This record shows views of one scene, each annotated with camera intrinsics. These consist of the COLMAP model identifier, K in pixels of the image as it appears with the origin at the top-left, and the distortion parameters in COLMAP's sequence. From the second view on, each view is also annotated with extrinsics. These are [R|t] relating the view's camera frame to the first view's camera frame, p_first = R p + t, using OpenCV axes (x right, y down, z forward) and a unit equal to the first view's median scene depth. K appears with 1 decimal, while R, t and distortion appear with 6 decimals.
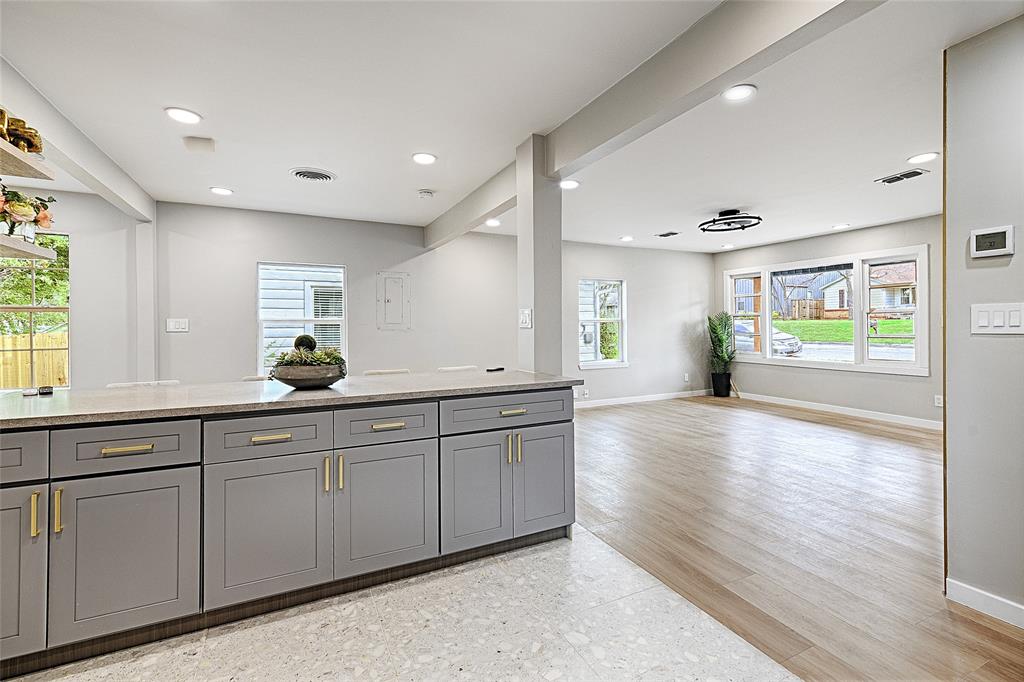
lens RADIAL K [[434.6, 0, 514.1], [0, 434.6, 347.9], [0, 0, 1]] dist [-0.000676, -0.000132]
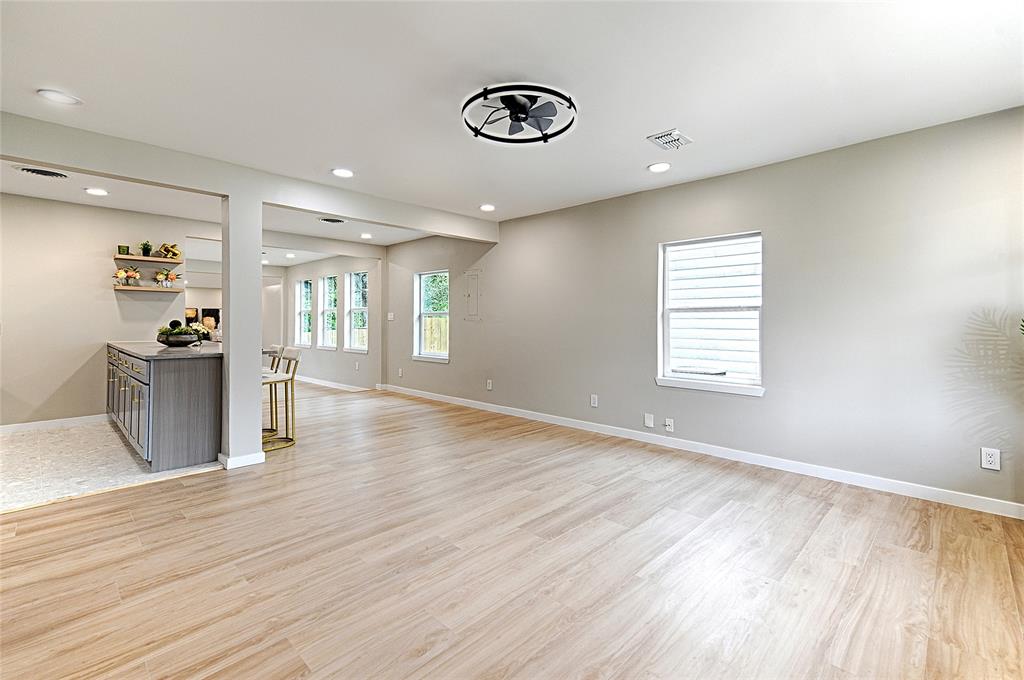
lens RADIAL K [[465.8, 0, 515.6], [0, 465.8, 335.8], [0, 0, 1]] dist [0.010563, 0.000085]
pose [[0.360258, 0.036520, -0.932138, 0.915959], [-0.049879, 0.998558, 0.019844, -0.034731], [0.931518, 0.039345, 0.361560, 0.702160]]
